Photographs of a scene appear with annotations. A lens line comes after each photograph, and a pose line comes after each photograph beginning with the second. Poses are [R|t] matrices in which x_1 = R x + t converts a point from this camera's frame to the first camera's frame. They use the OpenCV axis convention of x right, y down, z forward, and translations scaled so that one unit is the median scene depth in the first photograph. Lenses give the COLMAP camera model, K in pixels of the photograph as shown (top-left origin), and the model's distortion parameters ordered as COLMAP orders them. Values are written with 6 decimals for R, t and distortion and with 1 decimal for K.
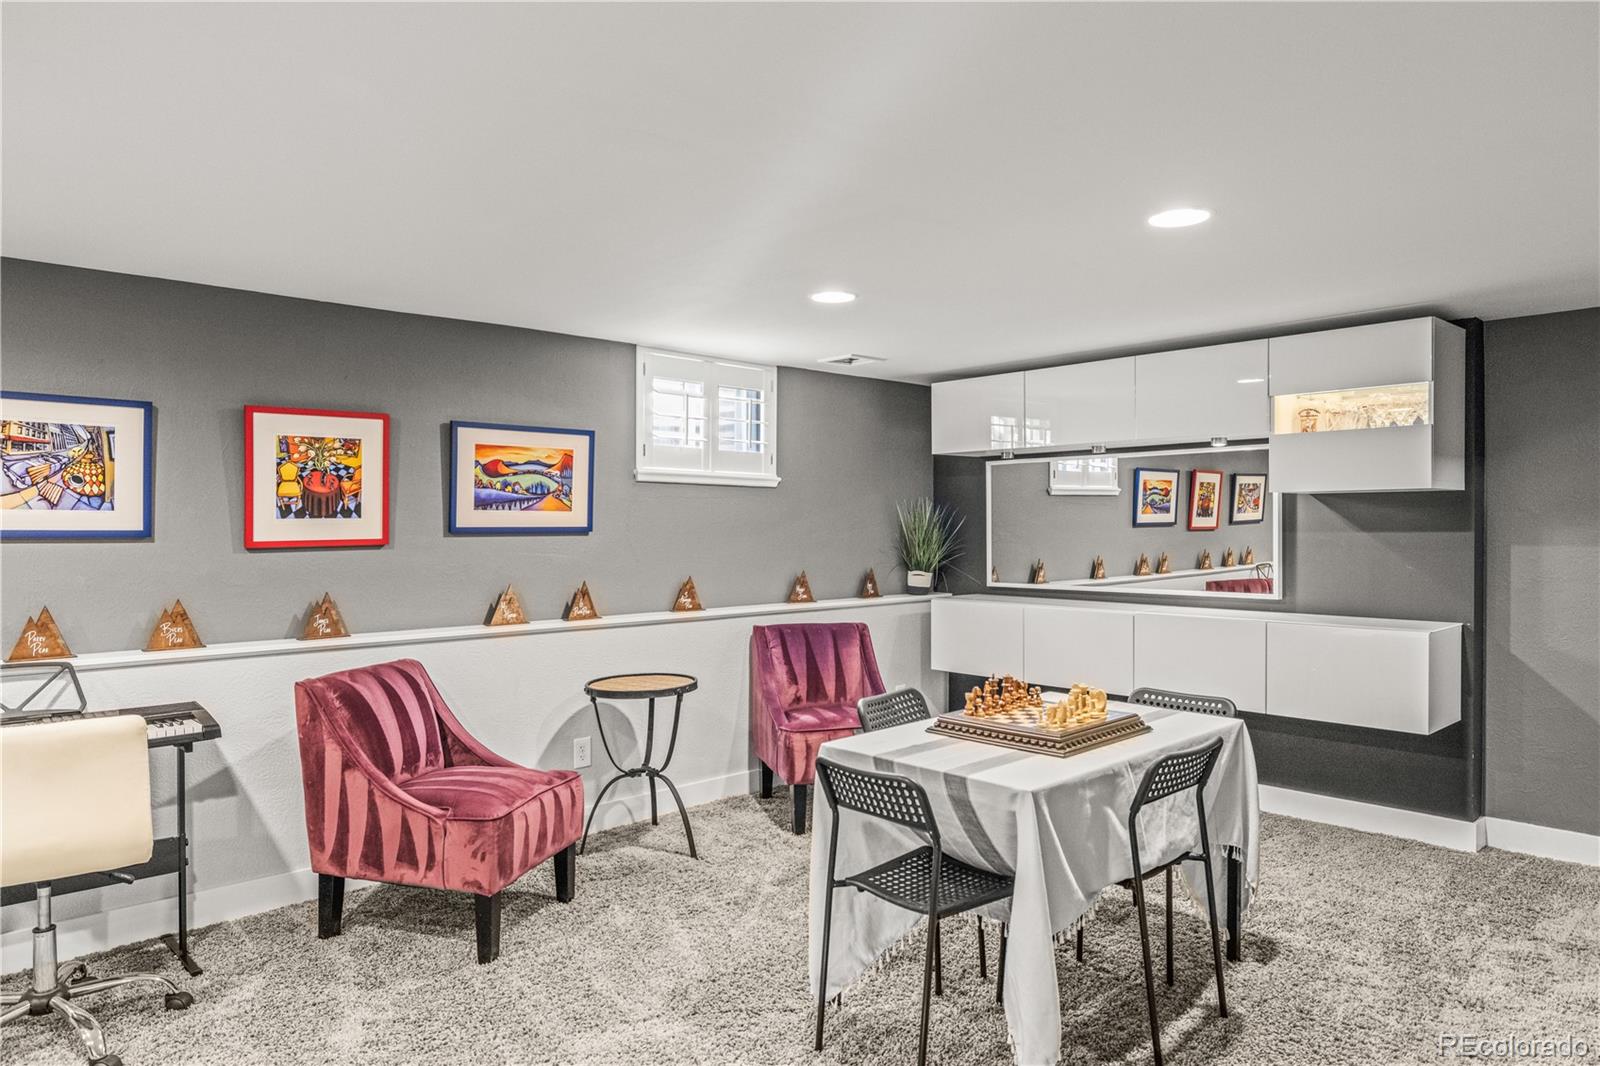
lens RADIAL K [[1026.9, 0, 800.0], [0, 1026.9, 534.6], [0, 0, 1]] dist [-0.005326, -0.001331]
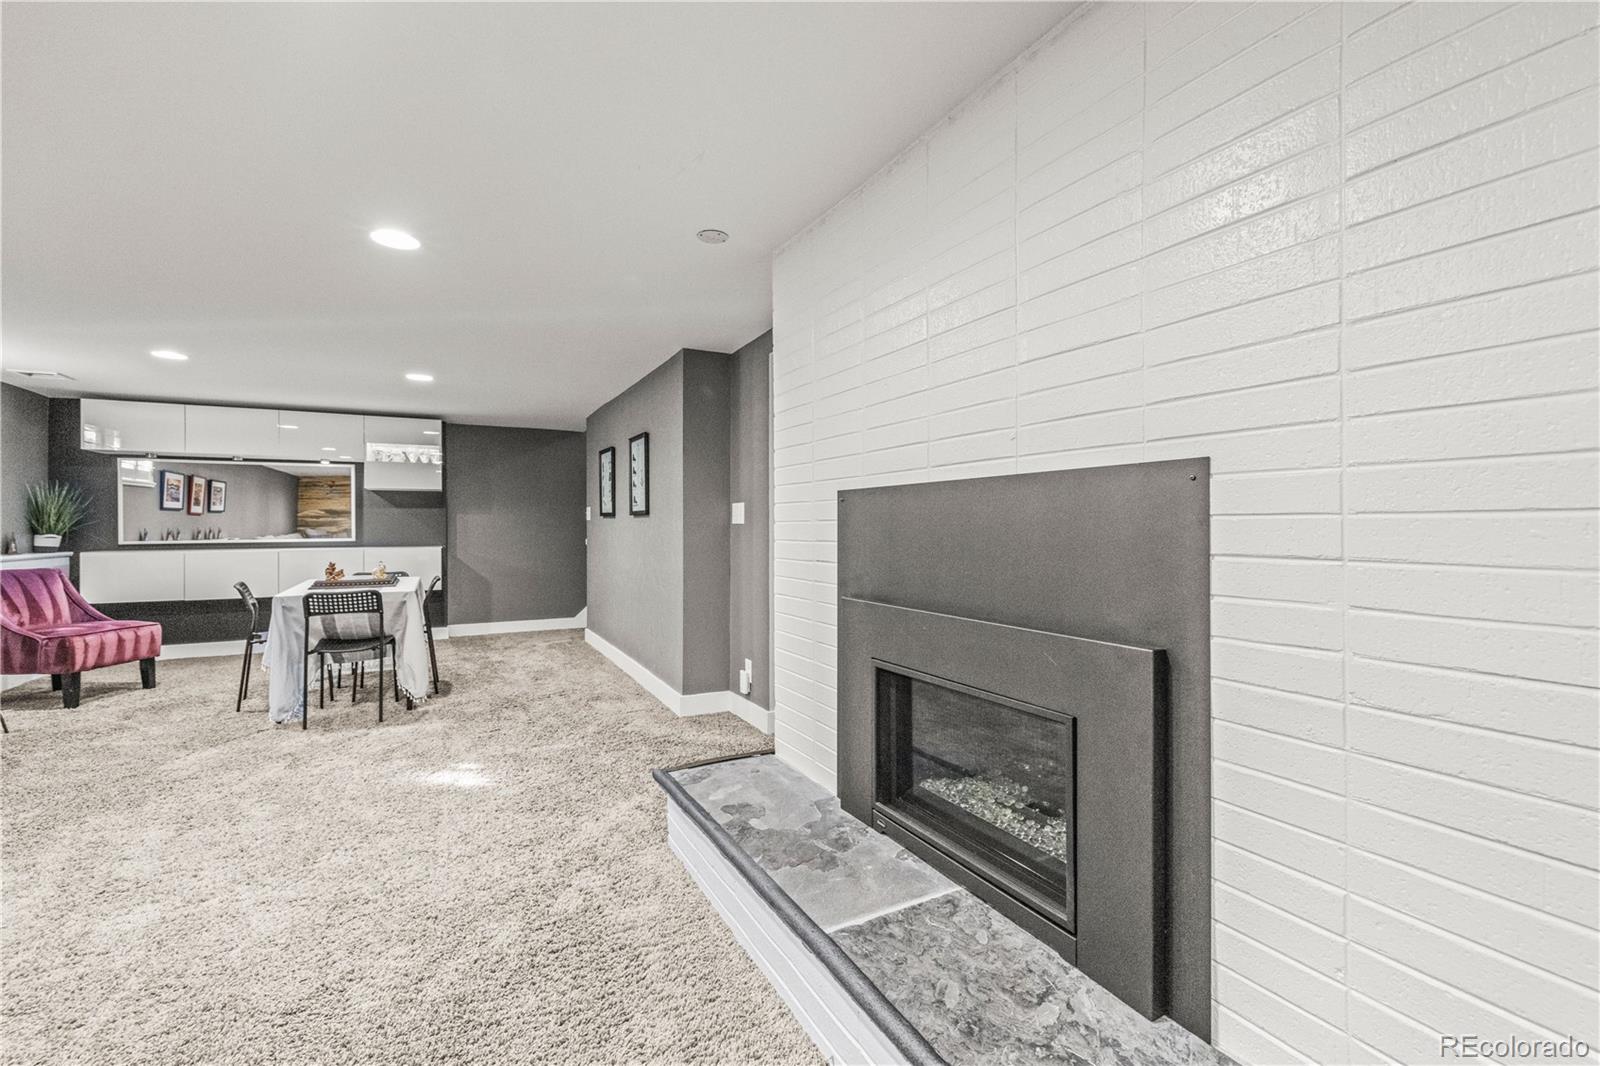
lens RADIAL K [[687.2, 0, 799.7], [0, 687.2, 530.6], [0, 0, 1]] dist [0.000917, 0.000761]
pose [[0.257974, -0.002480, 0.966149, -0.509173], [0.012376, 0.999923, -0.000738, 0.043971], [-0.966073, 0.012148, 0.257984, -0.175625]]
